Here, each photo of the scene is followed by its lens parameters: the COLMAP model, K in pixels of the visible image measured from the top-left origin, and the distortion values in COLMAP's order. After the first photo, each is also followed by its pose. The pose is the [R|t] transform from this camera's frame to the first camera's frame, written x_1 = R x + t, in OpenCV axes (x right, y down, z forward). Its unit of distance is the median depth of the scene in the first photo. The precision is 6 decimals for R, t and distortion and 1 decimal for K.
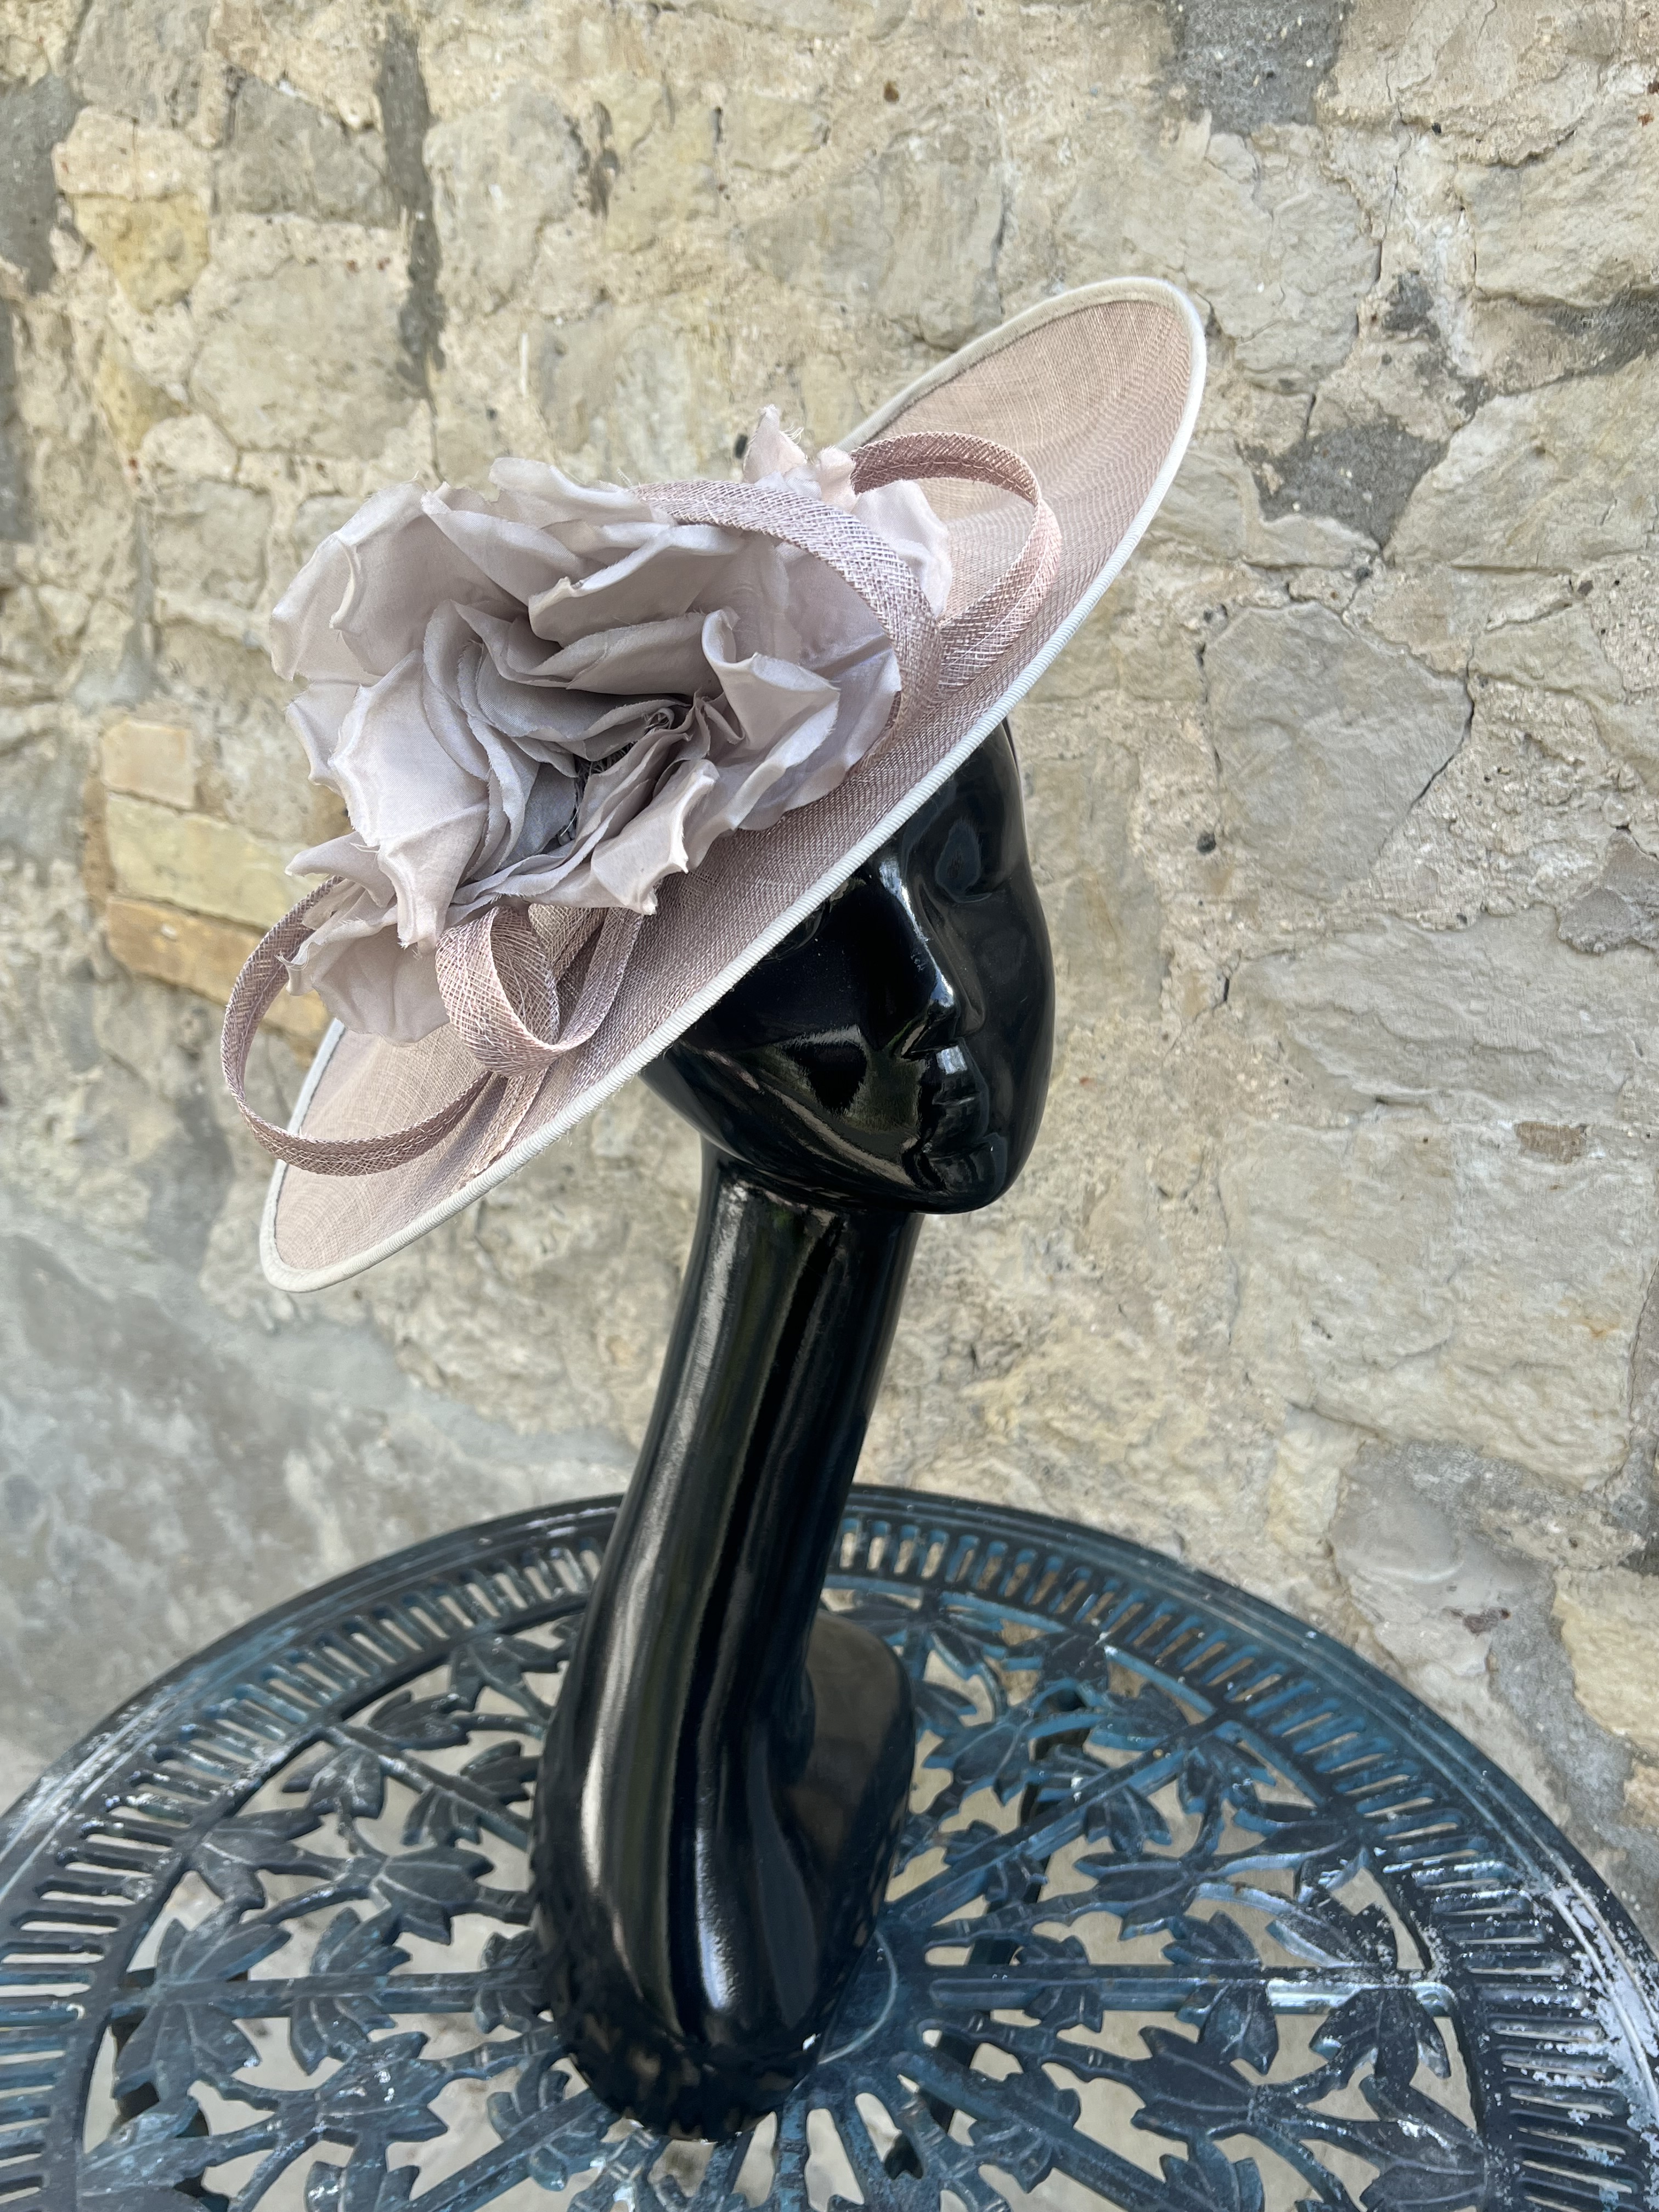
lens RADIAL K [[1812.8, 0, 835.5], [0, 1812.8, 1098.0], [0, 0, 1]] dist [0.011612, -0.010092]
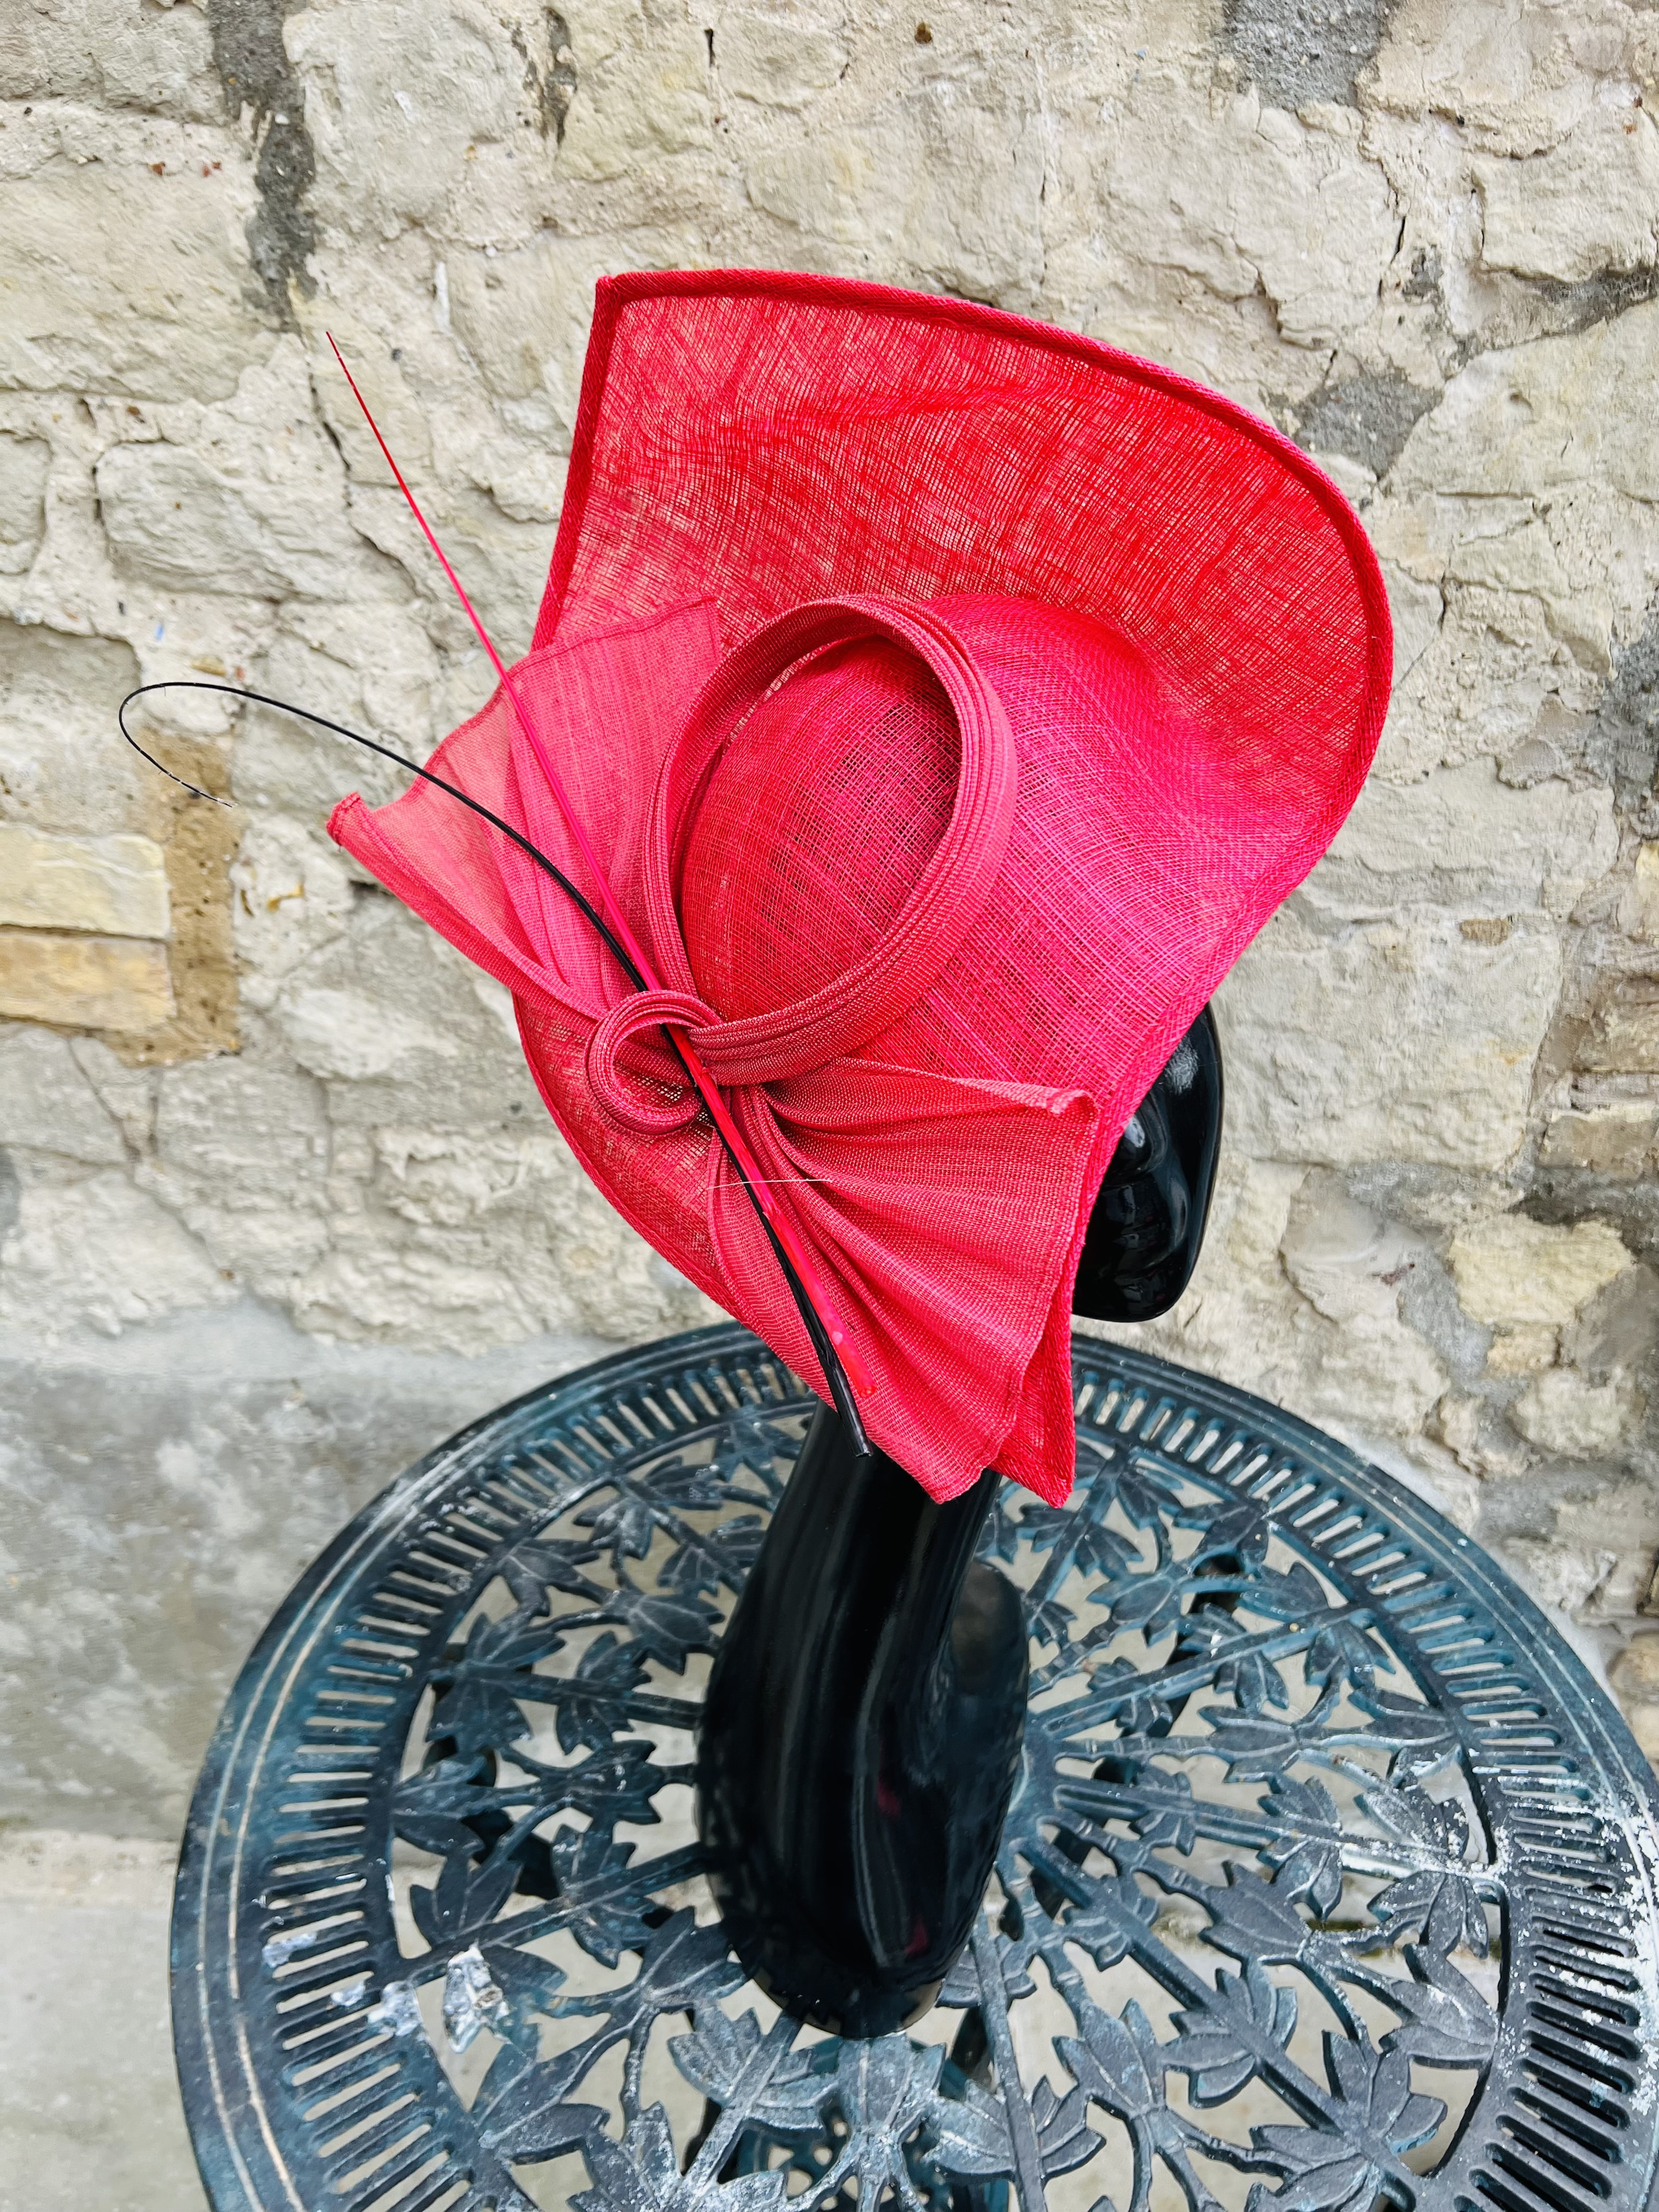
lens RADIAL K [[1692.0, 0, 813.5], [0, 1692.0, 1107.4], [0, 0, 1]] dist [0.019193, -0.024534]
pose [[0.867765, -0.262837, 0.421782, -0.590430], [0.168373, 0.953995, 0.248082, -0.245857], [-0.467583, -0.144261, 0.872098, 0.143292]]
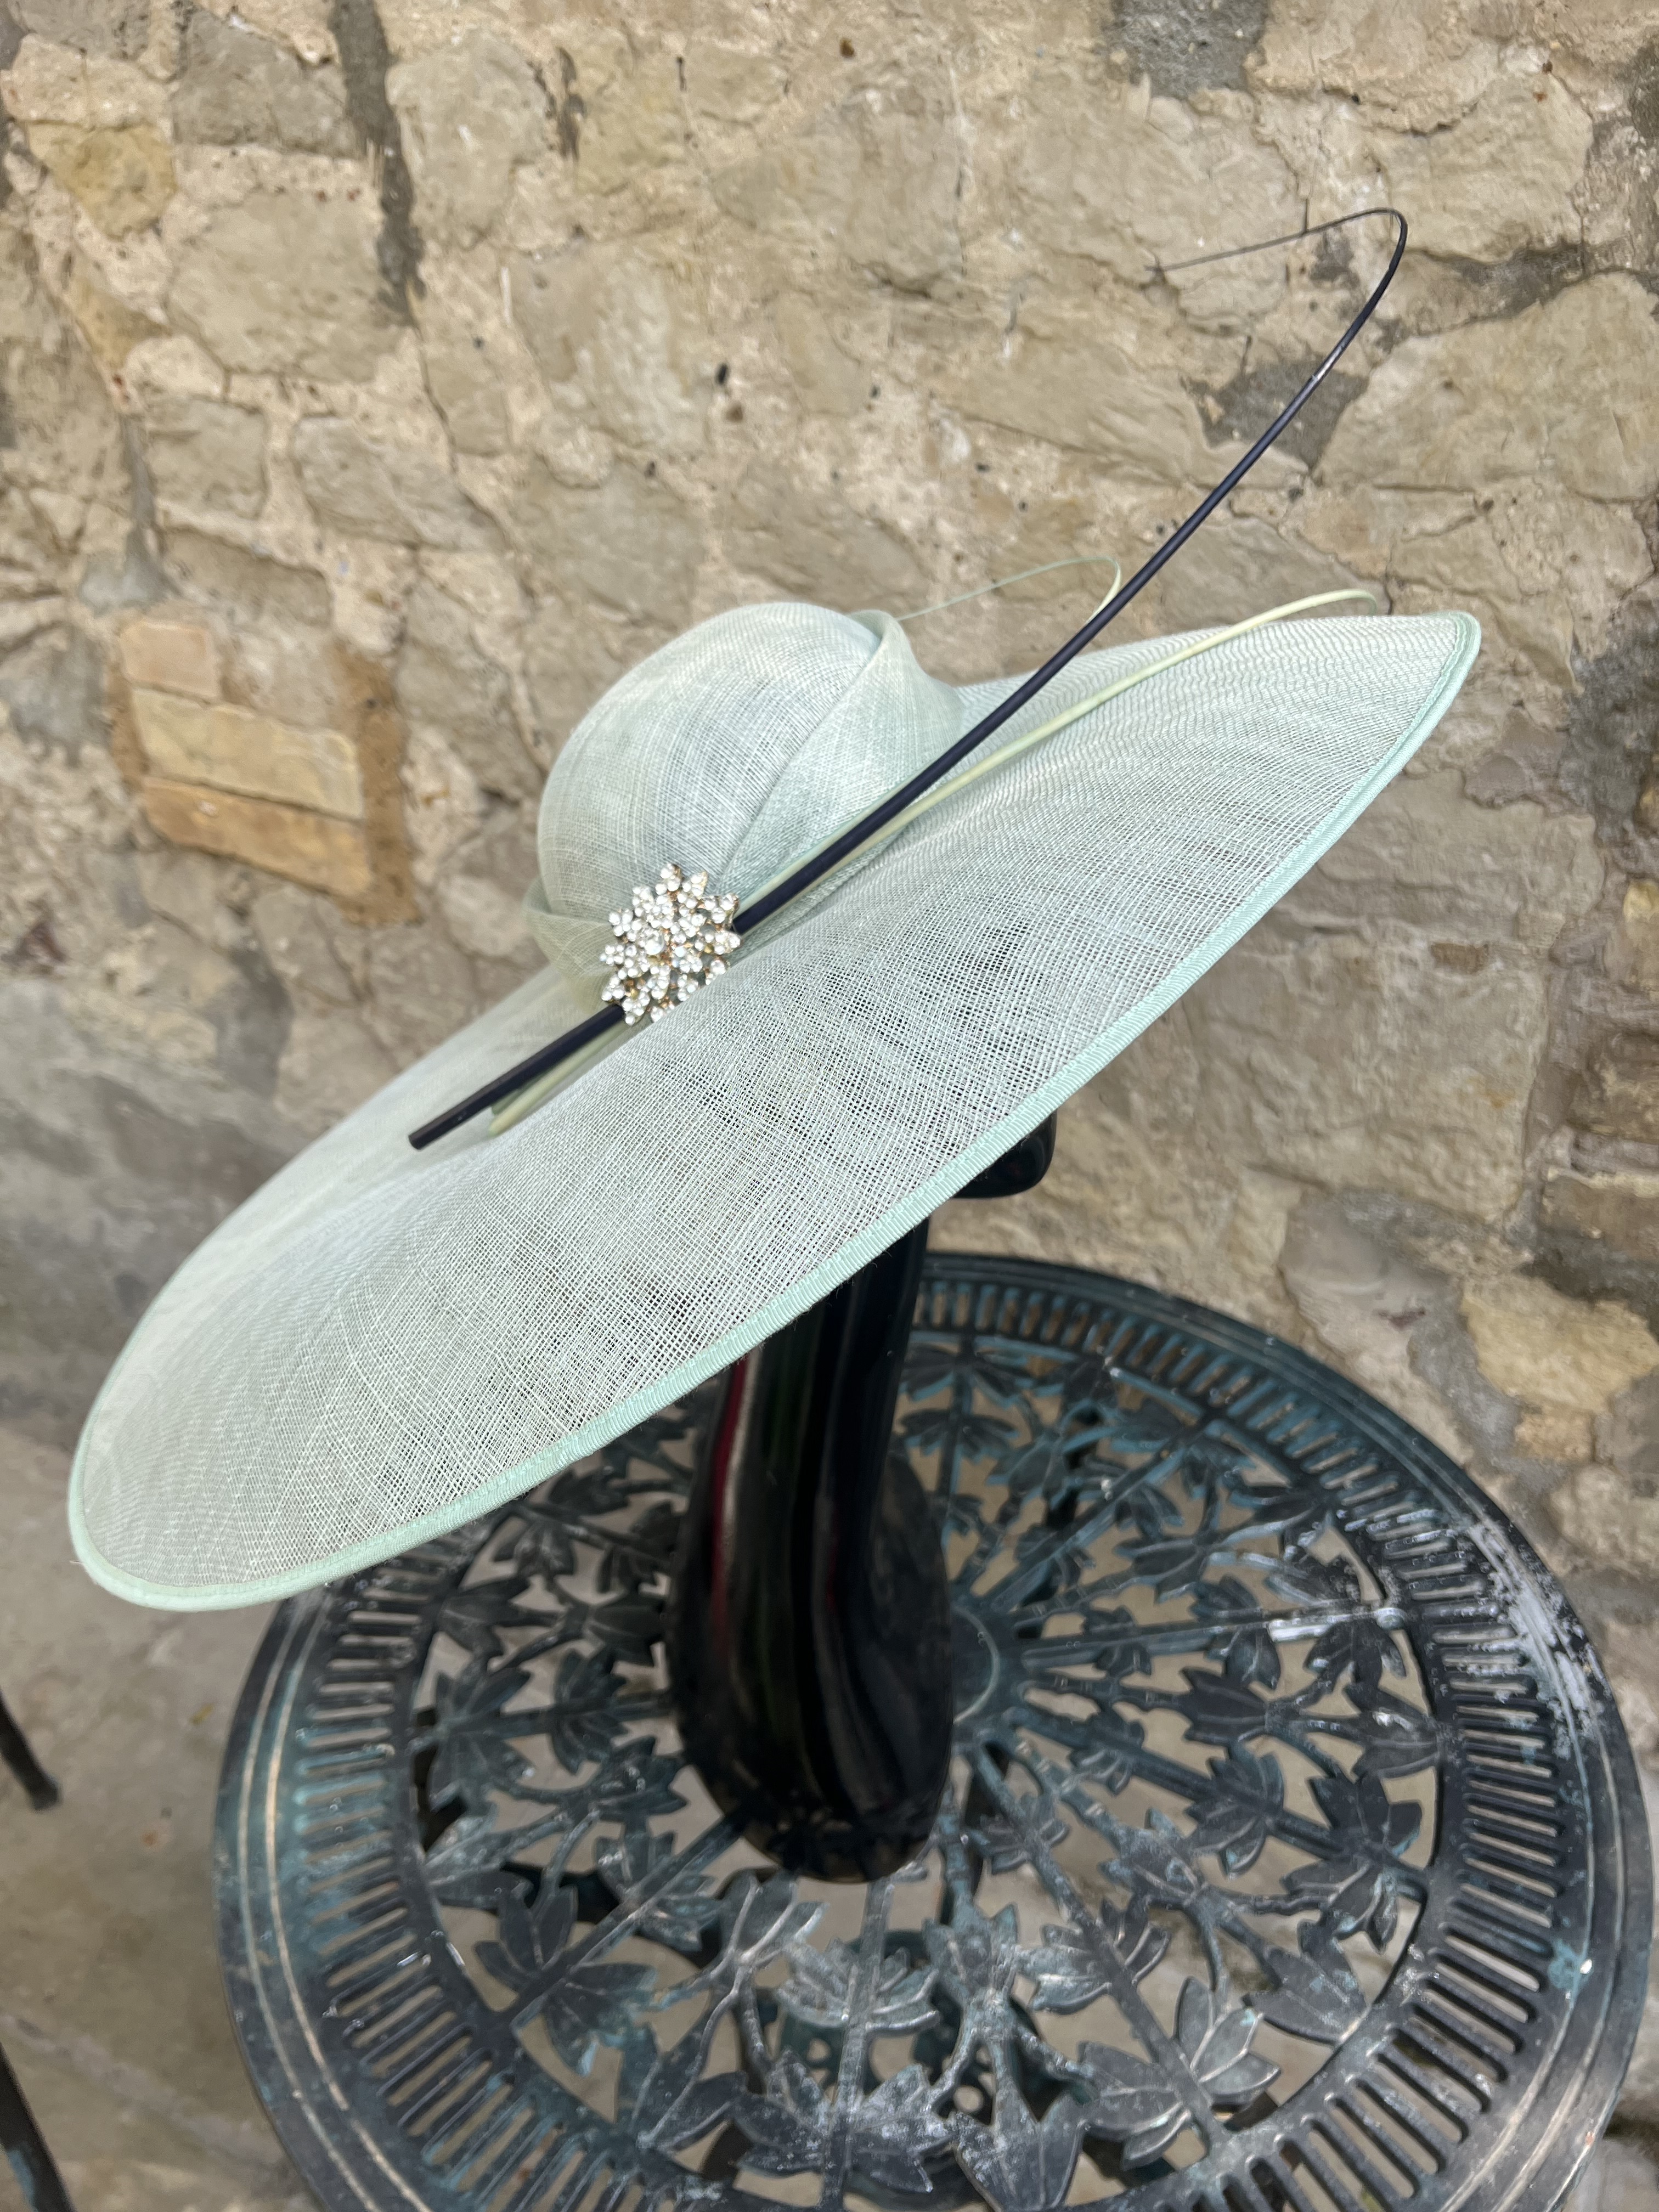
lens RADIAL K [[1687.7, 0, 824.5], [0, 1687.7, 1099.1], [0, 0, 1]] dist [0.013445, -0.020257]
pose [[0.994006, -0.100316, 0.043469, -0.093361], [0.089602, 0.975307, 0.201861, -0.154908], [-0.062645, -0.196757, 0.978449, -0.111227]]
